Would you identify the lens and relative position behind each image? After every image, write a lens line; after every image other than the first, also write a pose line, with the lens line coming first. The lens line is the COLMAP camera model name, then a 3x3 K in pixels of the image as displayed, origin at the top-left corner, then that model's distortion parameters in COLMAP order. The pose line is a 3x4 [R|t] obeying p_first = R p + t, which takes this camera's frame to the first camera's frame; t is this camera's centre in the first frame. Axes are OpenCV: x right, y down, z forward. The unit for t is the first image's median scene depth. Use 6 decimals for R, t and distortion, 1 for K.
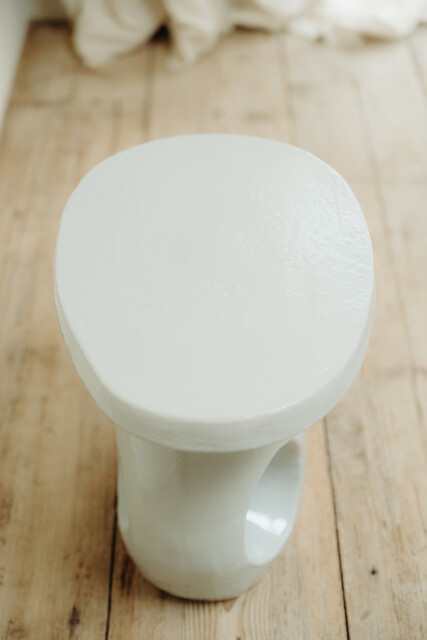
lens RADIAL K [[1058.2, 0, 212.2], [0, 1058.2, 334.9], [0, 0, 1]] dist [0.037258, 0.029780]
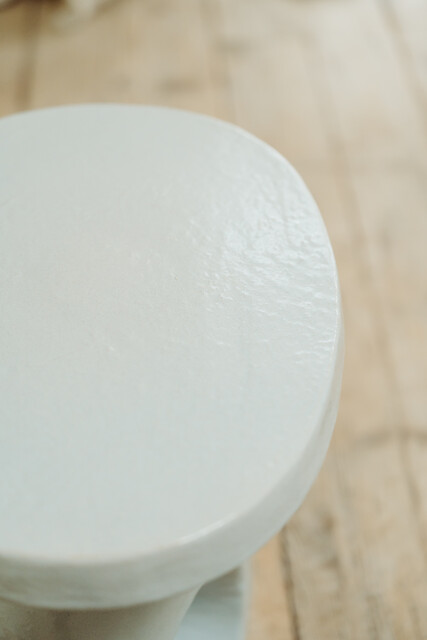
lens RADIAL K [[1311.2, 0, 213.5], [0, 1311.2, 320.0], [0, 0, 1]] dist [0.000526, -0.011044]
pose [[0.998155, -0.033843, 0.050406, 0.031258], [0.035524, 0.998829, -0.032851, -0.024478], [-0.049235, 0.034581, 0.998188, 0.182939]]
